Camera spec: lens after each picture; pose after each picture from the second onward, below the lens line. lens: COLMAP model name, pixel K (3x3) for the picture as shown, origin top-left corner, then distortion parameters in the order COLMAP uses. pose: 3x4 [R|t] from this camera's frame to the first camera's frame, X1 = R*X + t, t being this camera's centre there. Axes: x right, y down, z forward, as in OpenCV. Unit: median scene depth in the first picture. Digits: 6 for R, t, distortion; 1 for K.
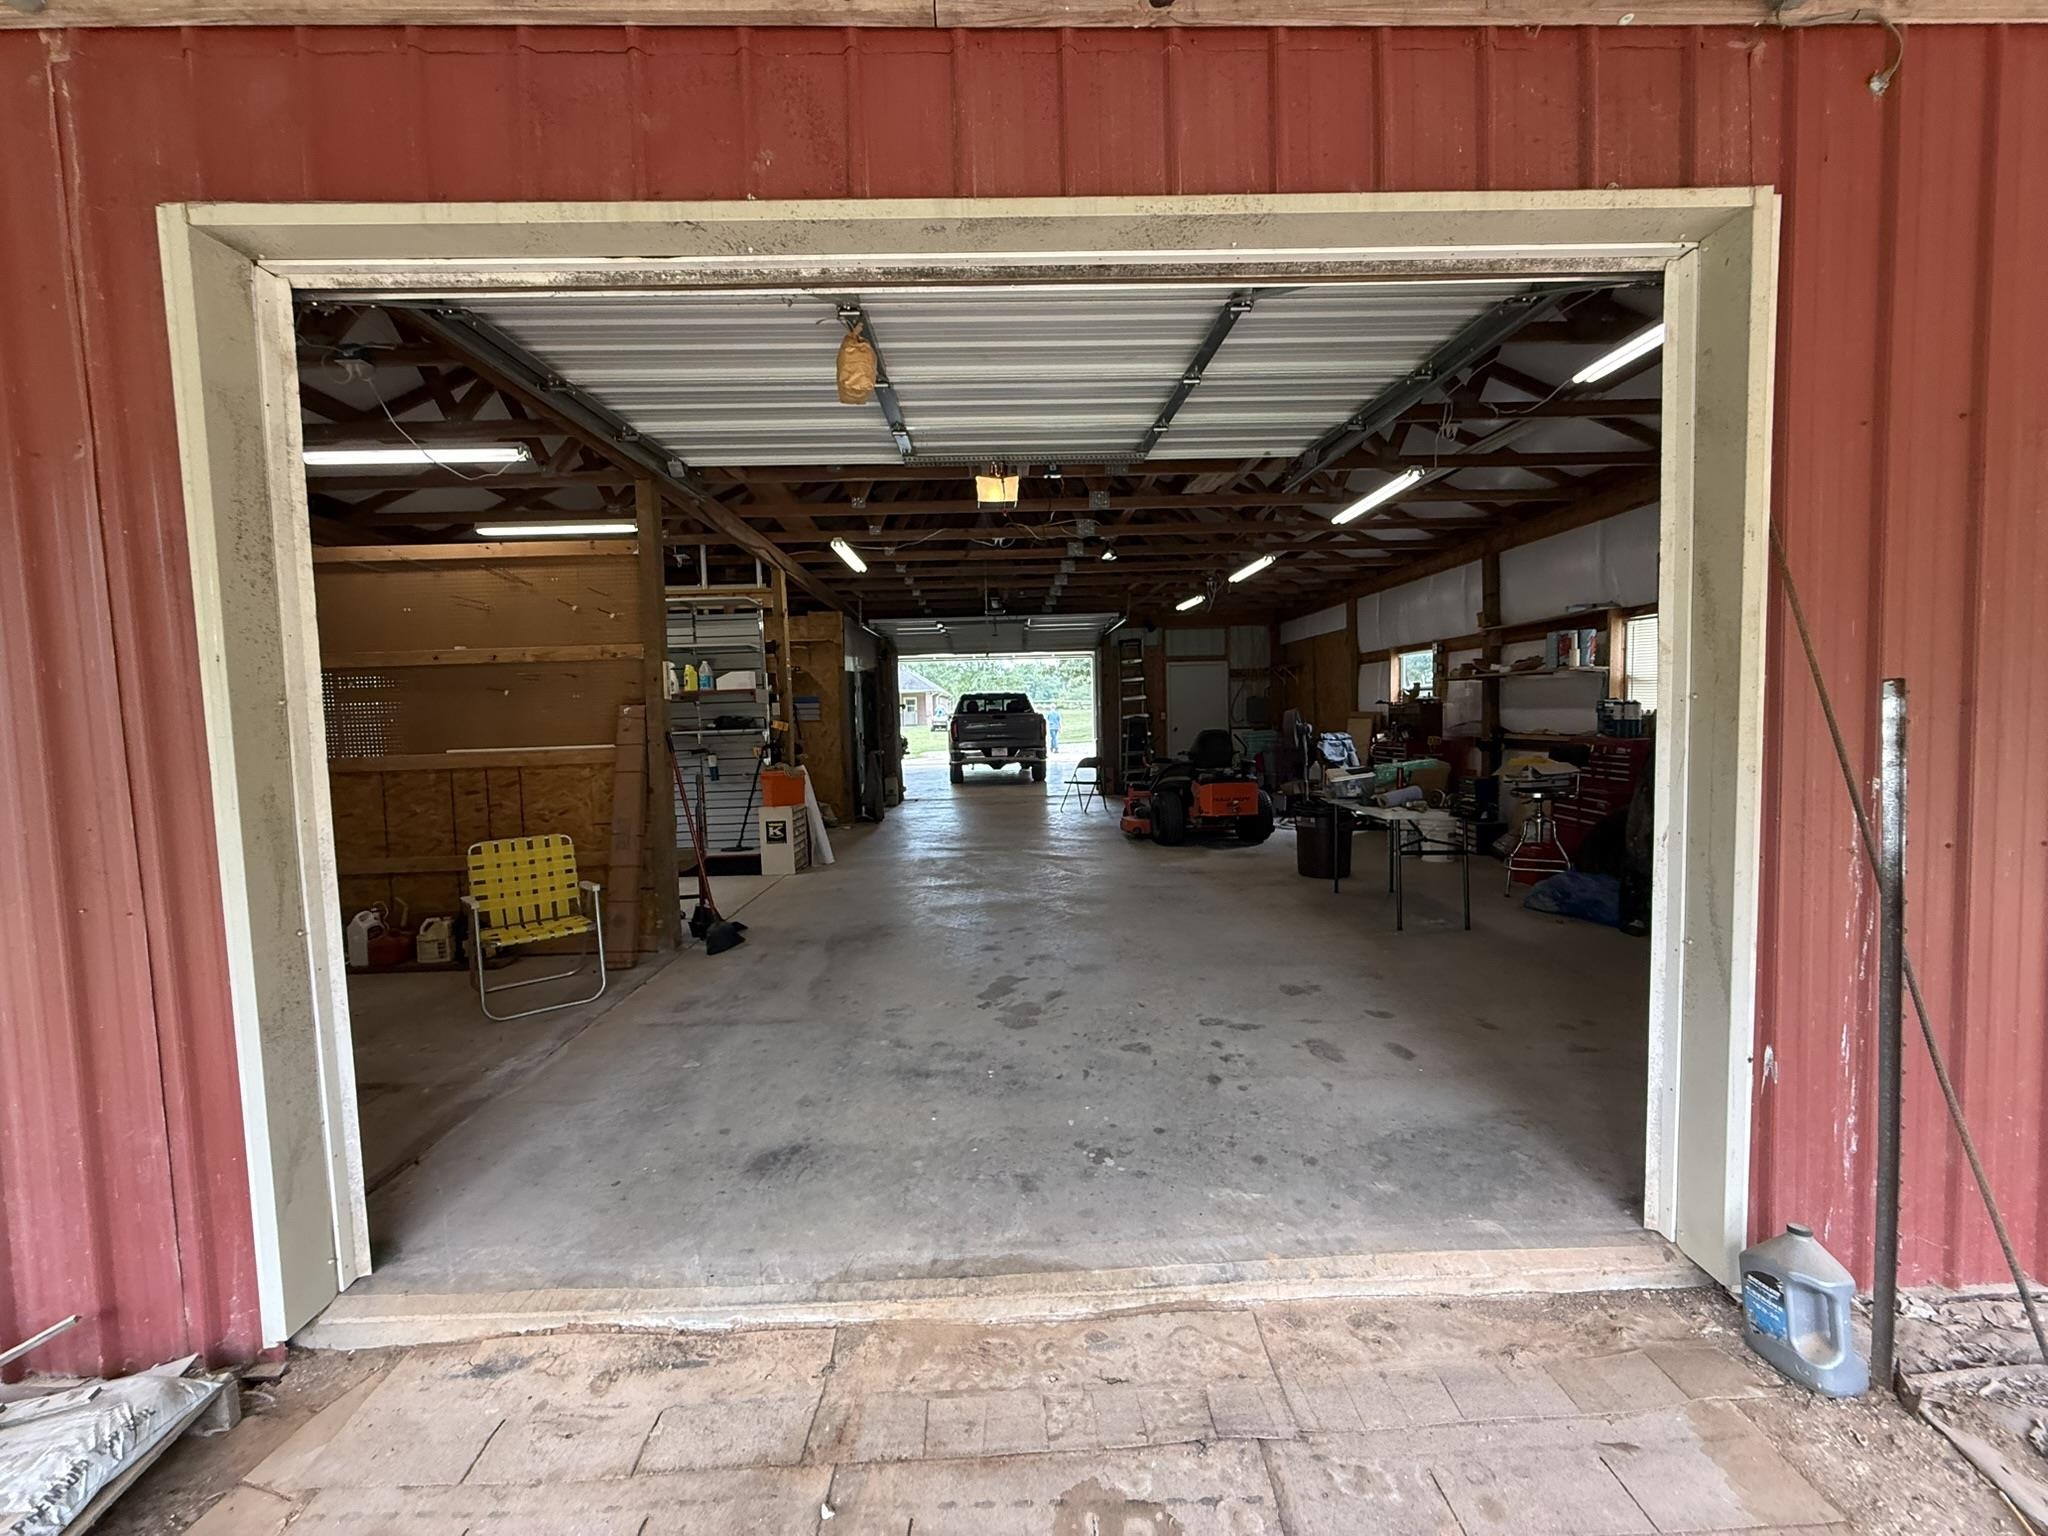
lens RADIAL K [[815.9, 0, 1020.3], [0, 815.9, 764.0], [0, 0, 1]] dist [0.004412, -0.001007]
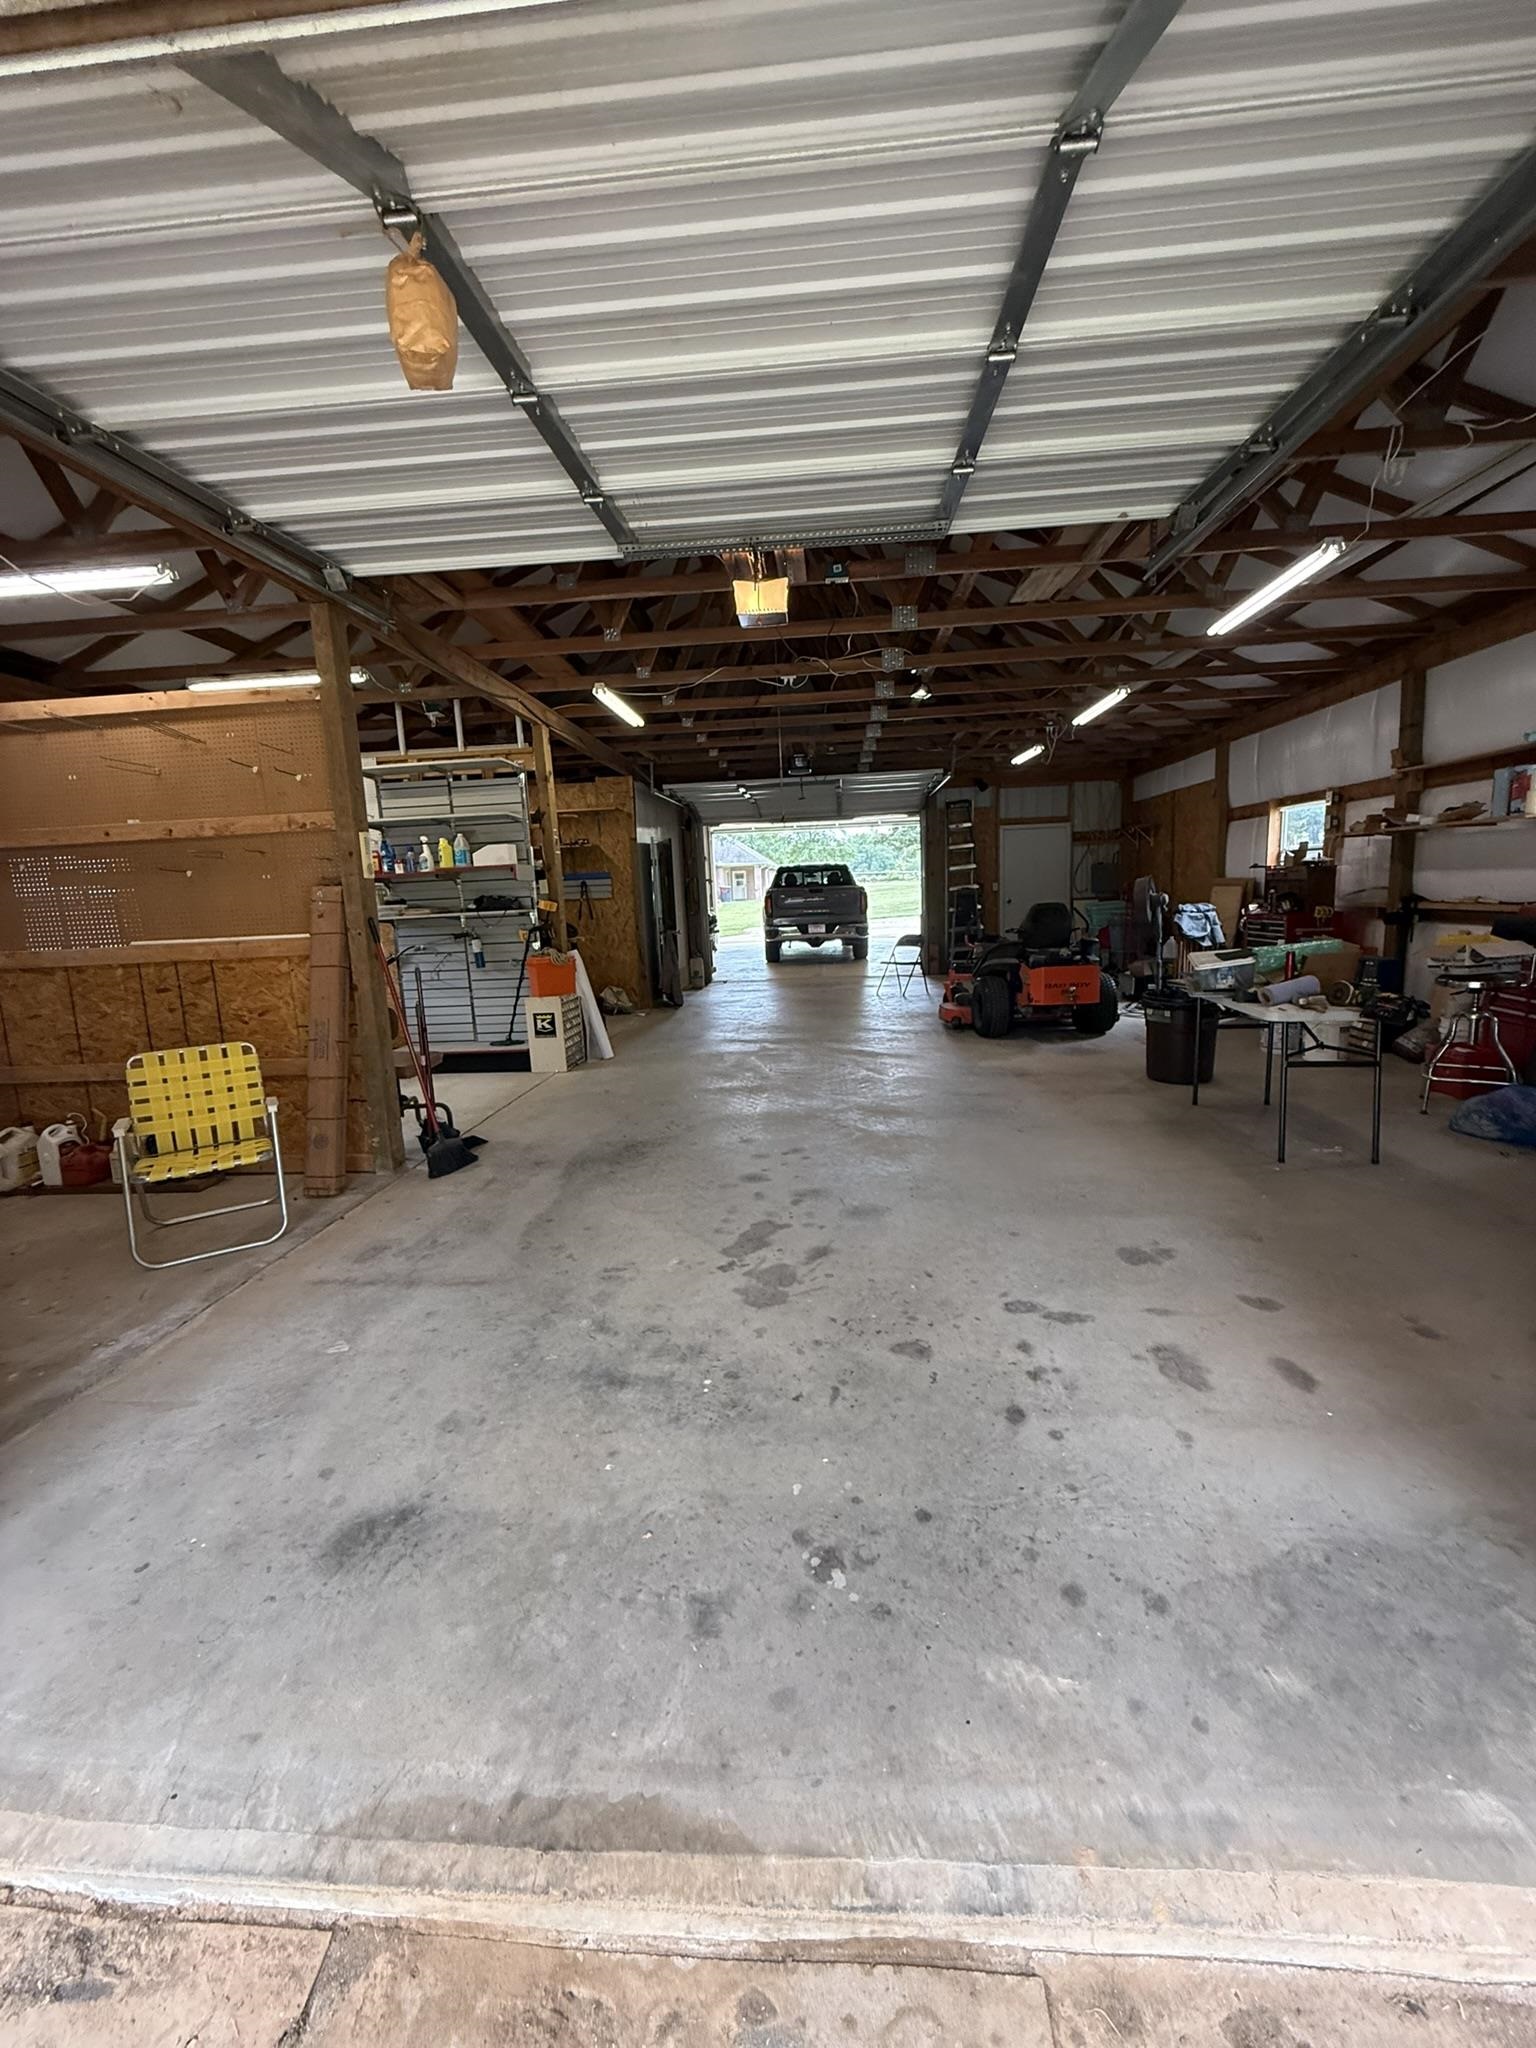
lens RADIAL K [[815.9, 0, 776.7], [0, 815.9, 1016.8], [0, 0, 1]] dist [0.004412, -0.001007]
pose [[0.995236, -0.001037, -0.097491, 0.071354], [0.010441, 0.995327, 0.095992, -0.015584], [0.096936, -0.096552, 0.990596, 0.222220]]
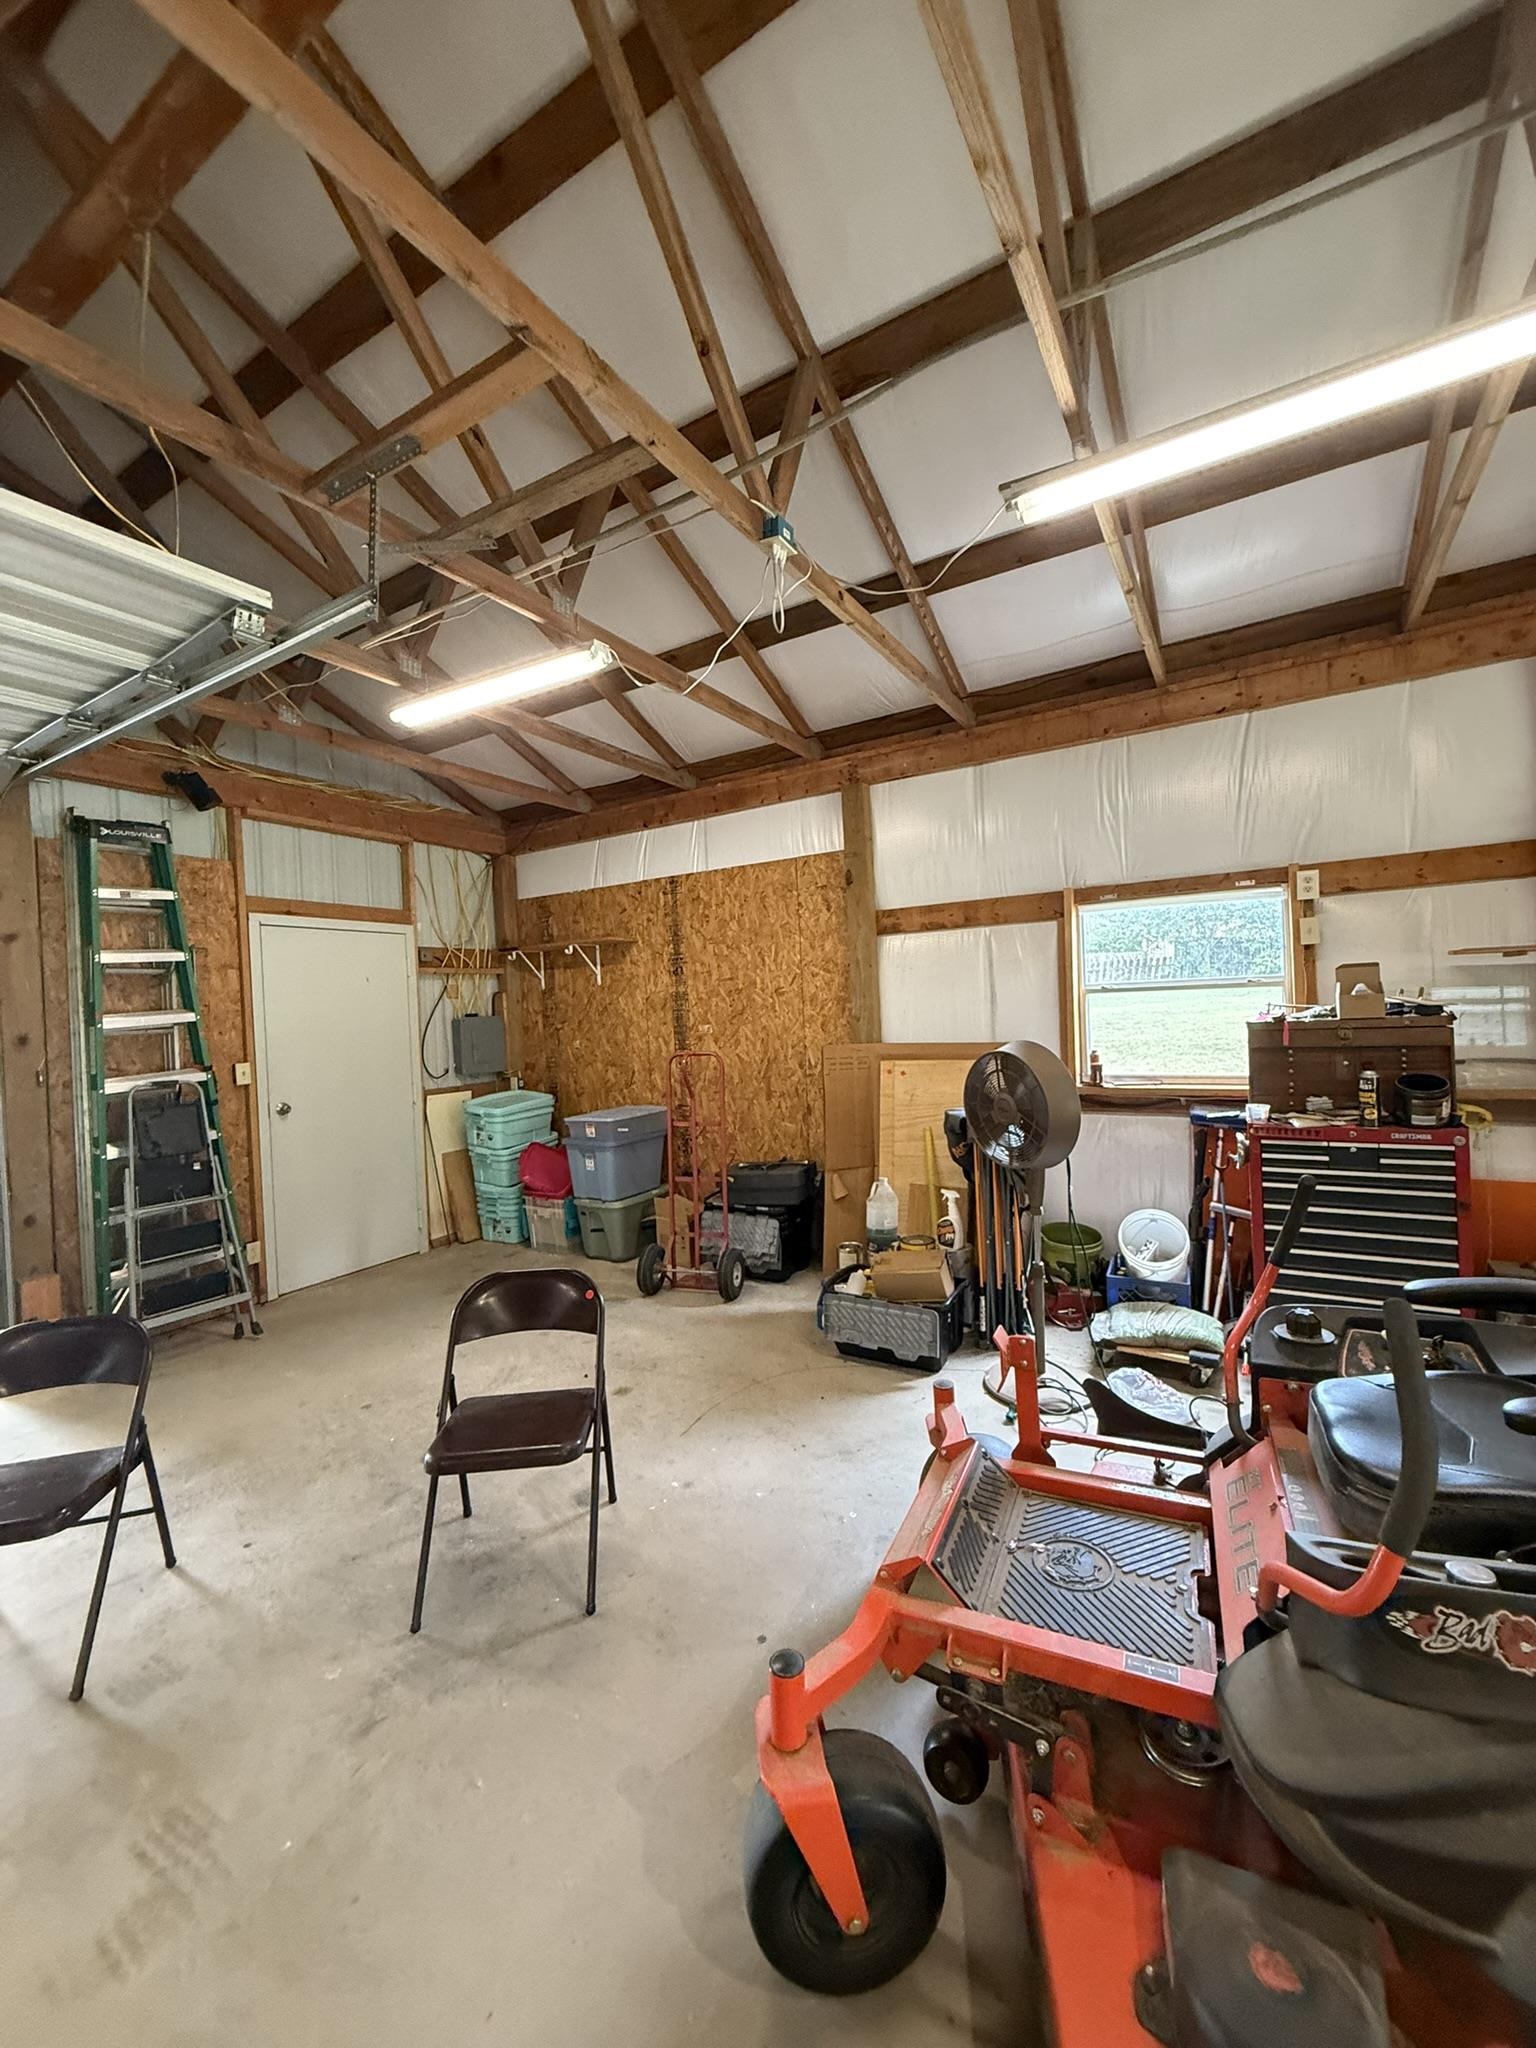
lens RADIAL K [[815.9, 0, 764.9], [0, 815.9, 1013.6], [0, 0, 1]] dist [0.004412, -0.001007]
pose [[0.542244, -0.001468, 0.840220, 0.038059], [0.078937, 0.995665, -0.049203, -0.156414], [-0.836505, 0.093004, 0.540009, 2.007104]]
